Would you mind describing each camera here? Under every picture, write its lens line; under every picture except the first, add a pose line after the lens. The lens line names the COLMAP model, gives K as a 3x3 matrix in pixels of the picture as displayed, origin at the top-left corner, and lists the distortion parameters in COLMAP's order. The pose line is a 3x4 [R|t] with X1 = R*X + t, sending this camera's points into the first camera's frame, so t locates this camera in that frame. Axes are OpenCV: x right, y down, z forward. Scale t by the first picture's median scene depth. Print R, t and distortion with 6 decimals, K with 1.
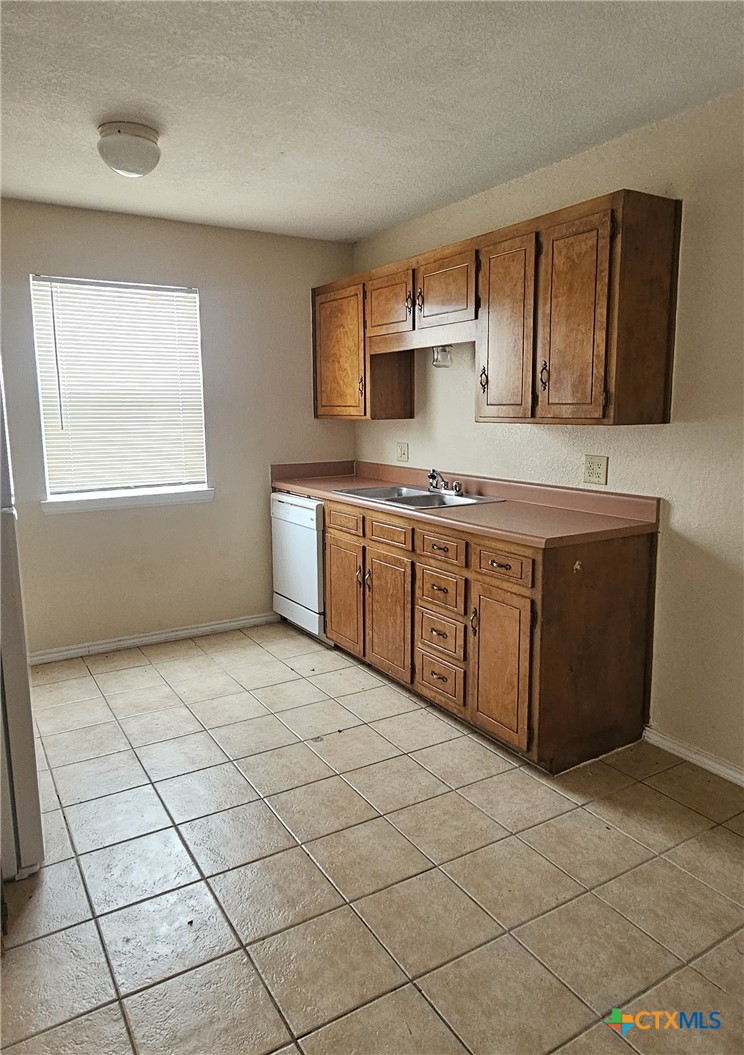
lens RADIAL K [[699.5, 0, 357.4], [0, 699.5, 504.5], [0, 0, 1]] dist [-0.005223, -0.003272]
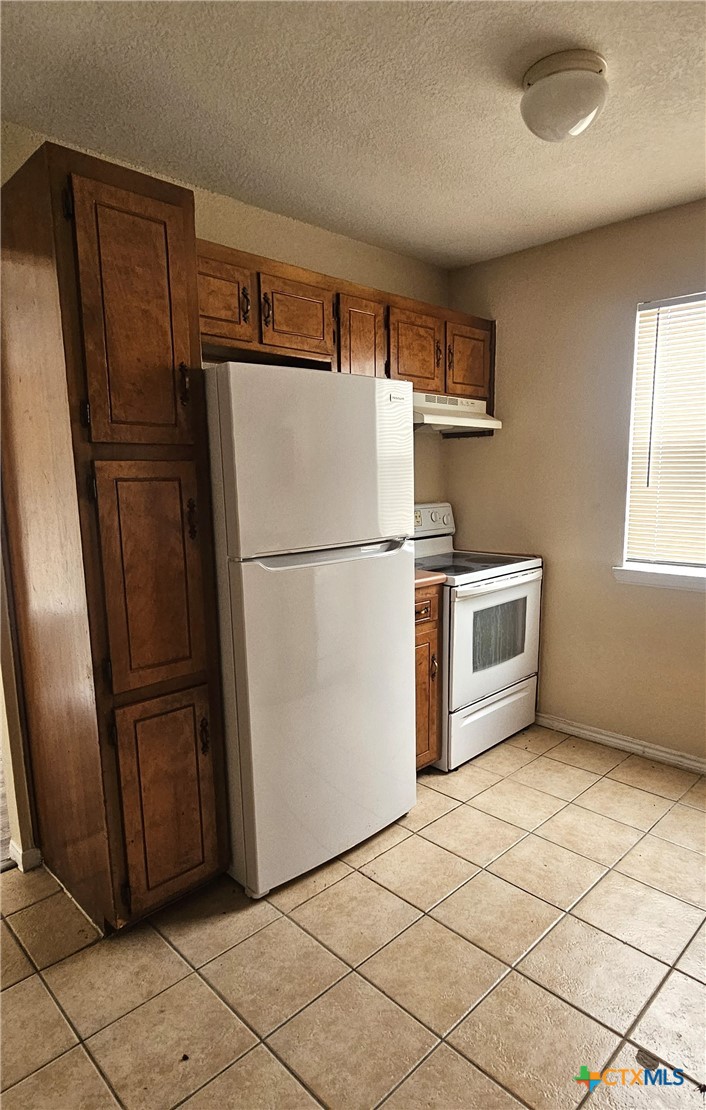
lens RADIAL K [[627.3, 0, 368.2], [0, 627.3, 578.2], [0, 0, 1]] dist [0.002211, -0.003097]
pose [[0.237148, 0.167830, -0.956867, 0.228519], [-0.123098, 0.982216, 0.141768, -0.062606], [0.963643, 0.084169, 0.253590, 0.476593]]
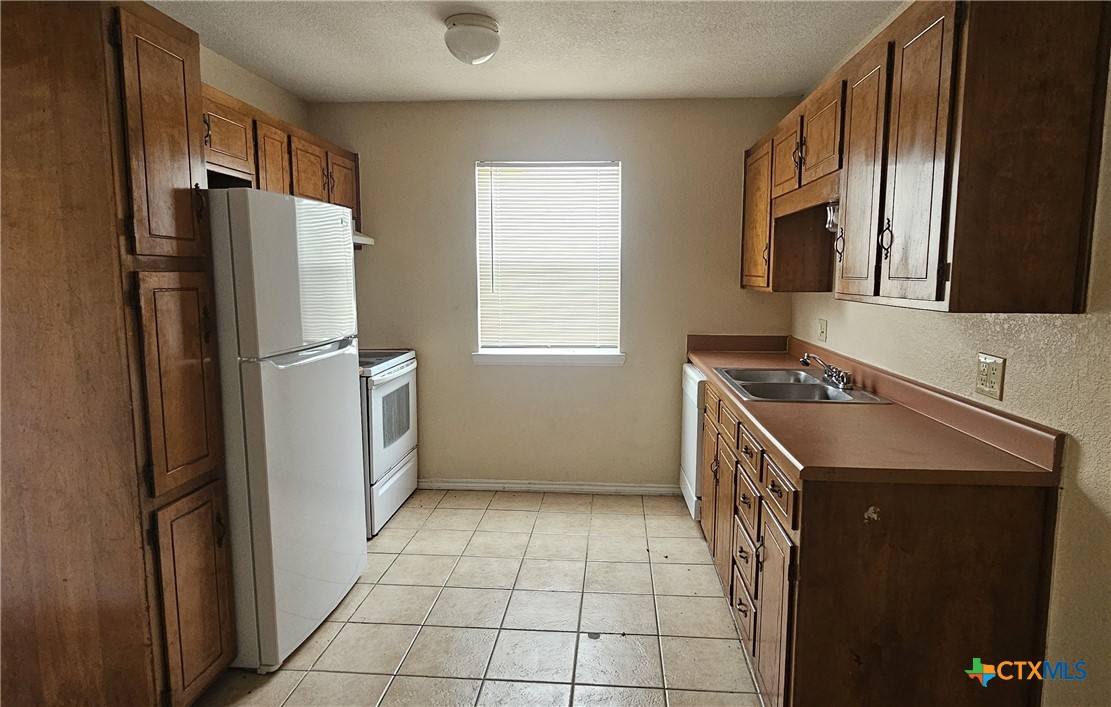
lens RADIAL K [[627.8, 0, 574.7], [0, 627.8, 343.6], [0, 0, 1]] dist [0.002211, -0.003097]
pose [[0.821743, 0.074720, -0.564938, 0.274266], [-0.089569, 0.995980, 0.001446, -0.035802], [0.562775, 0.049413, 0.825132, 0.212292]]
